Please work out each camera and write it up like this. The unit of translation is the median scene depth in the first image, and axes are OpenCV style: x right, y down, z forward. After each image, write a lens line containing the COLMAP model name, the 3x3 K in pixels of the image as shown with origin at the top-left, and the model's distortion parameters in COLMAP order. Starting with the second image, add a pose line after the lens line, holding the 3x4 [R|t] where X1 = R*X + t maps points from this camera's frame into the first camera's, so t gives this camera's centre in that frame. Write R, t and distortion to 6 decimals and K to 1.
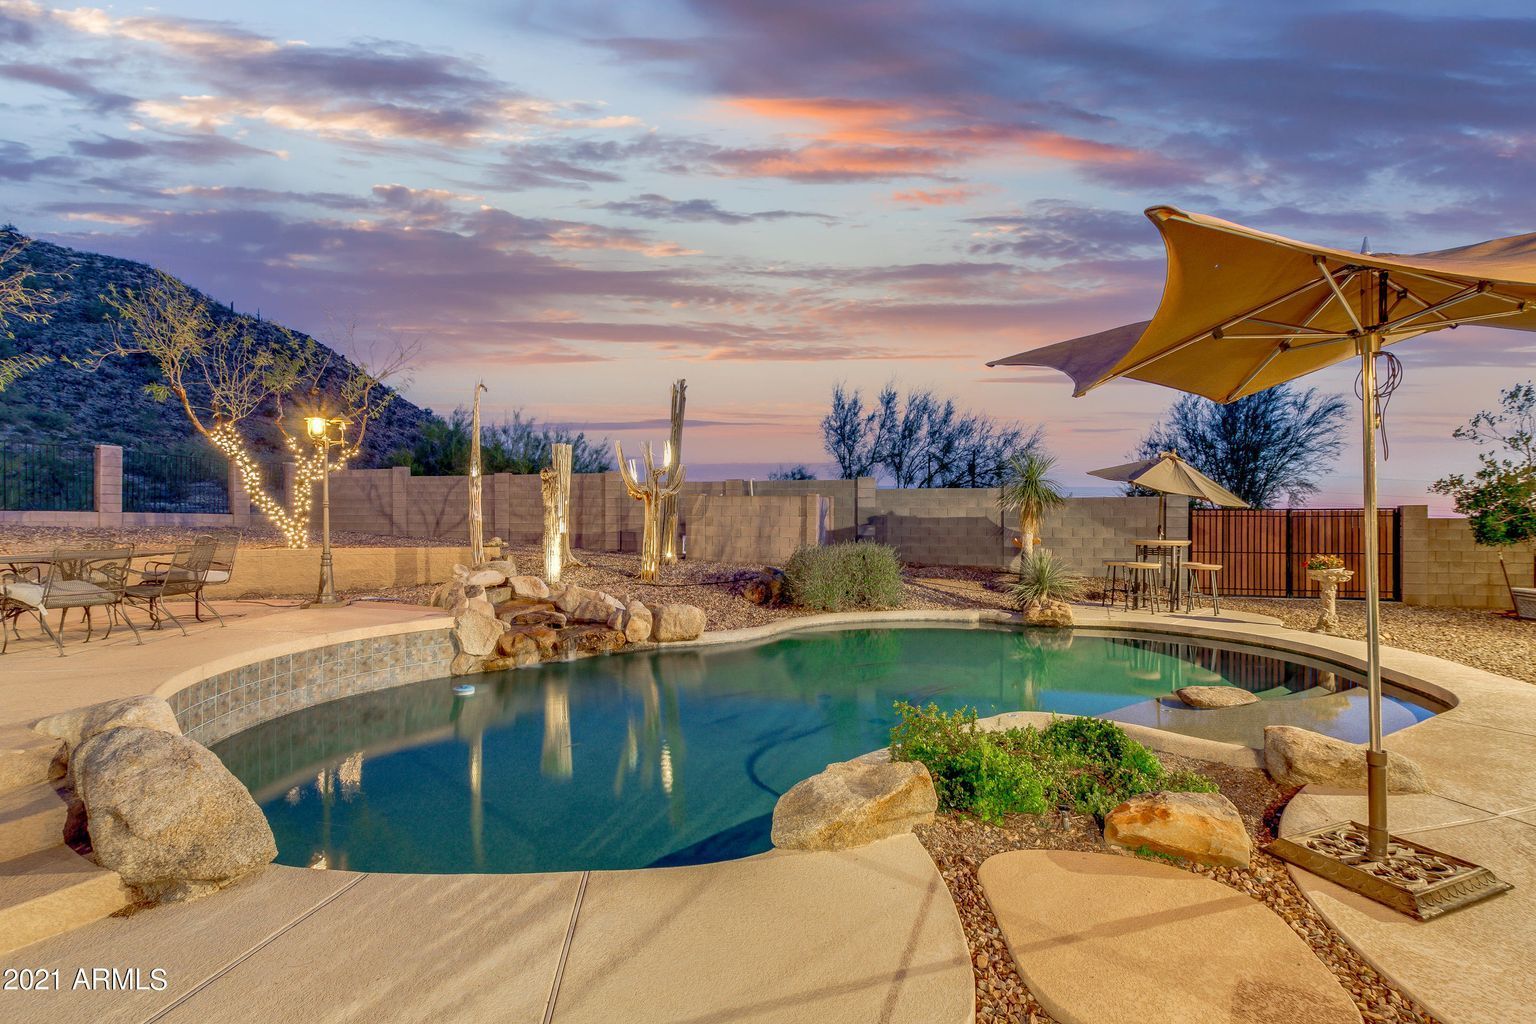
lens RADIAL K [[706.4, 0, 768.0], [0, 706.4, 512.0], [0, 0, 1]] dist [0.004206, 0.000220]
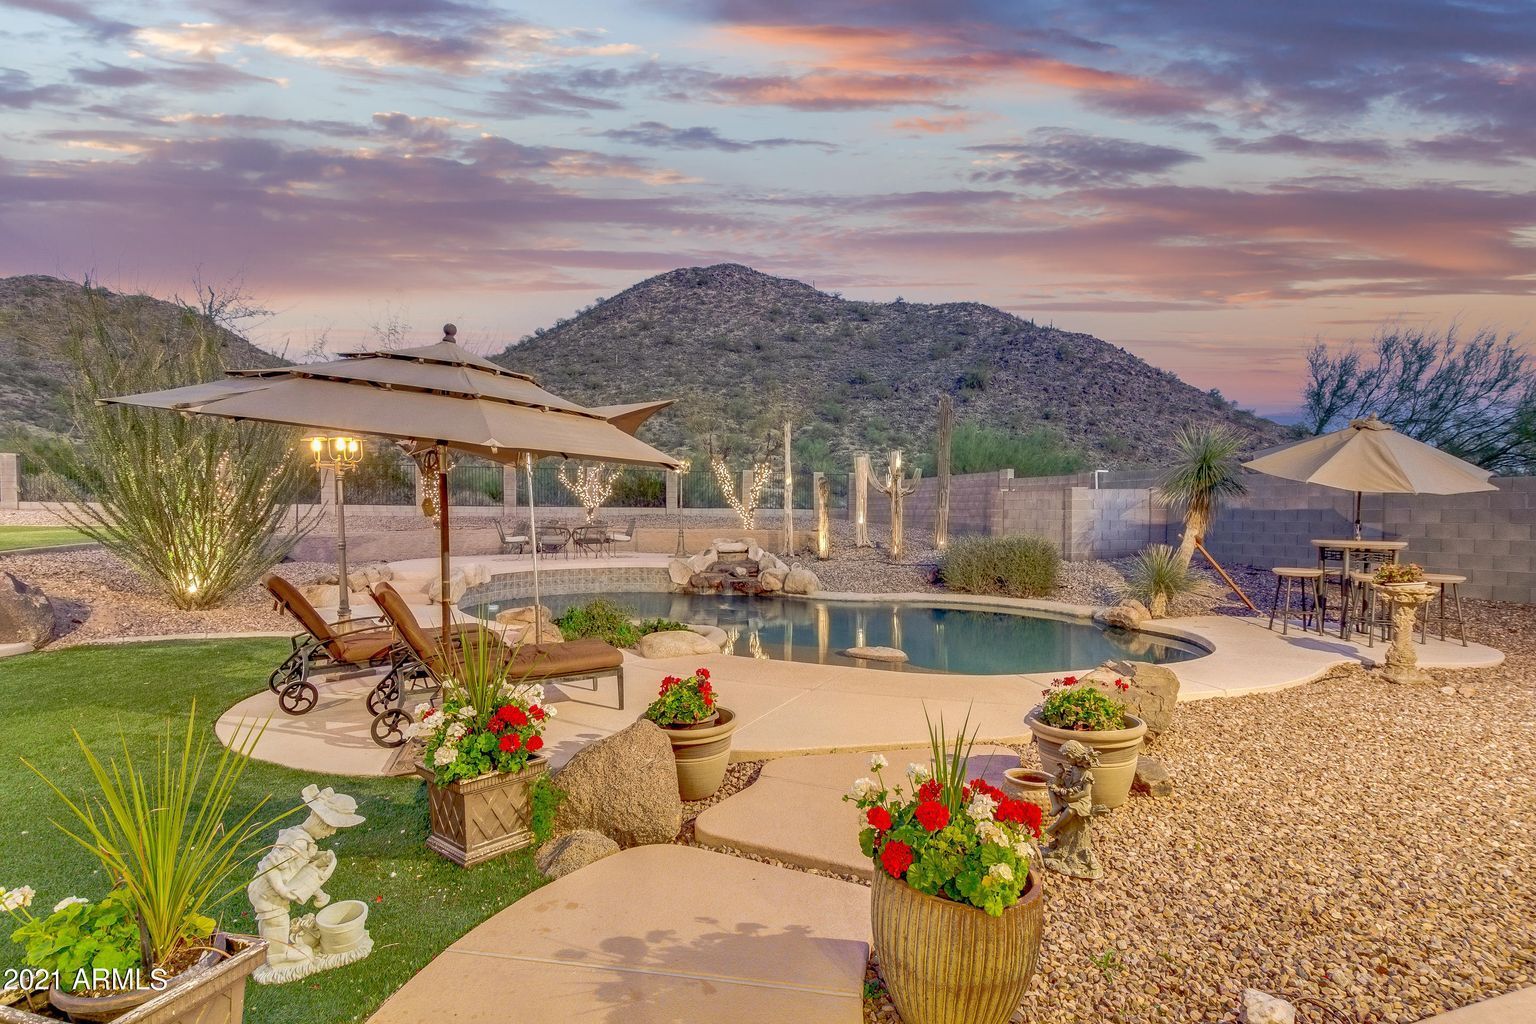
lens RADIAL K [[766.1, 0, 768.0], [0, 766.1, 512.0], [0, 0, 1]] dist [0.011809, 0.000689]
pose [[0.524624, -0.000897, -0.851334, 0.761920], [0.009157, 0.999948, 0.004590, 0.001003], [0.851285, -0.010204, 0.524604, 0.061698]]
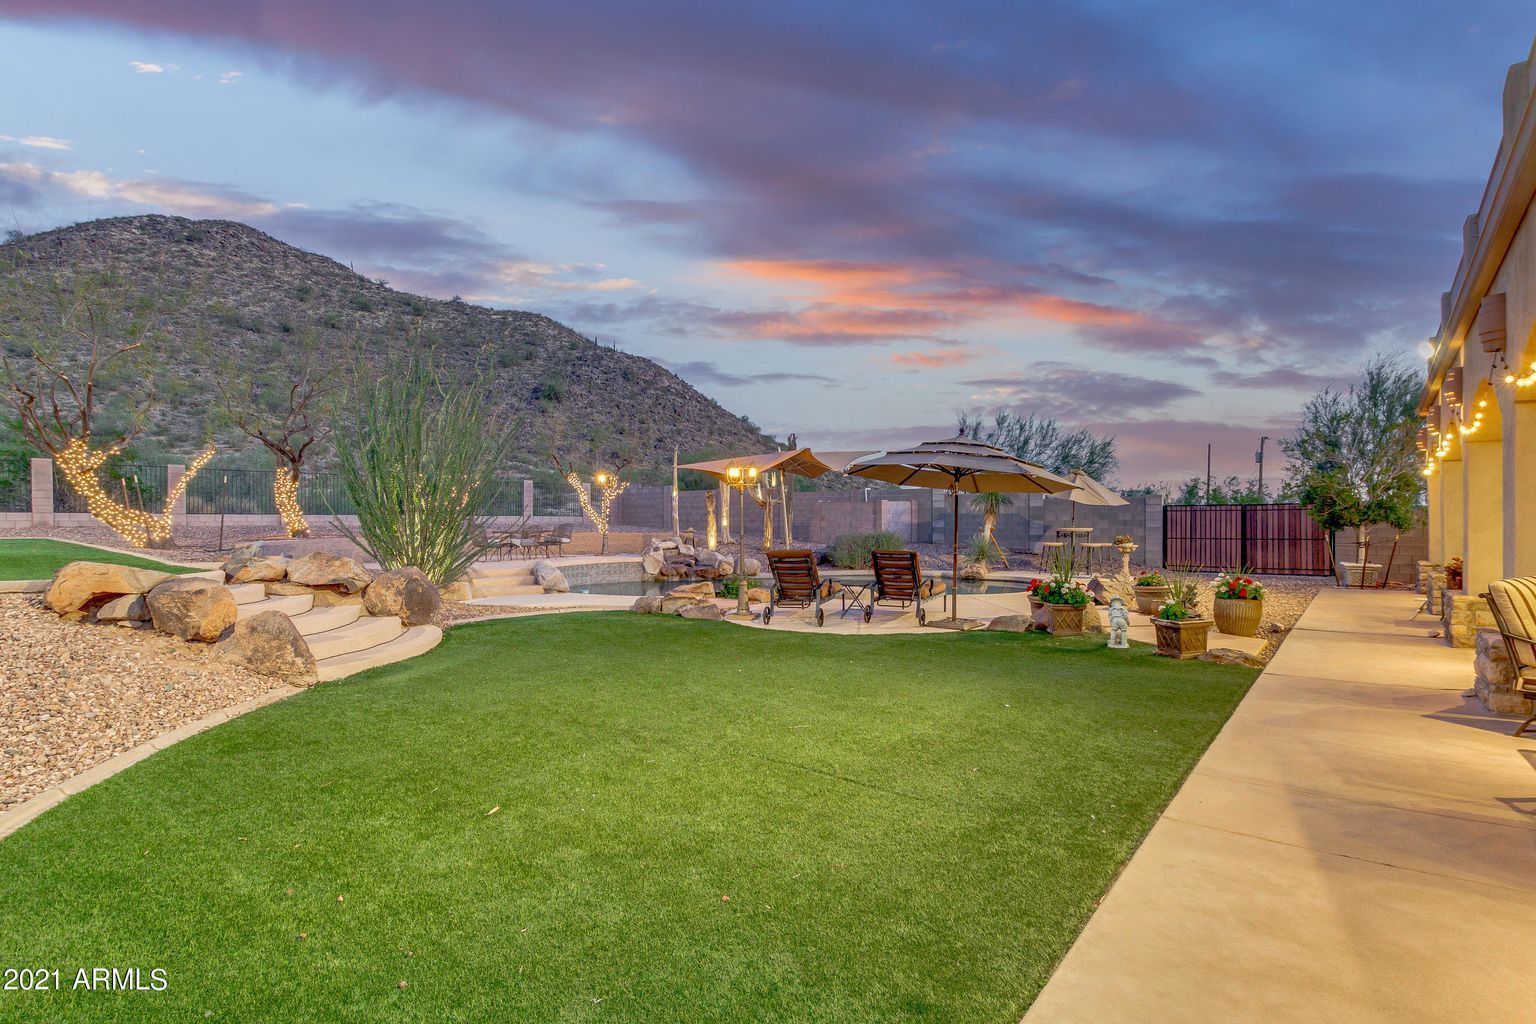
lens RADIAL K [[766.1, 0, 768.0], [0, 766.1, 512.0], [0, 0, 1]] dist [0.011809, 0.000689]
pose [[0.908042, -0.011324, -0.418726, 0.543903], [0.012557, 0.999921, 0.000189, -0.002322], [0.418690, -0.005430, 0.908113, -0.630195]]
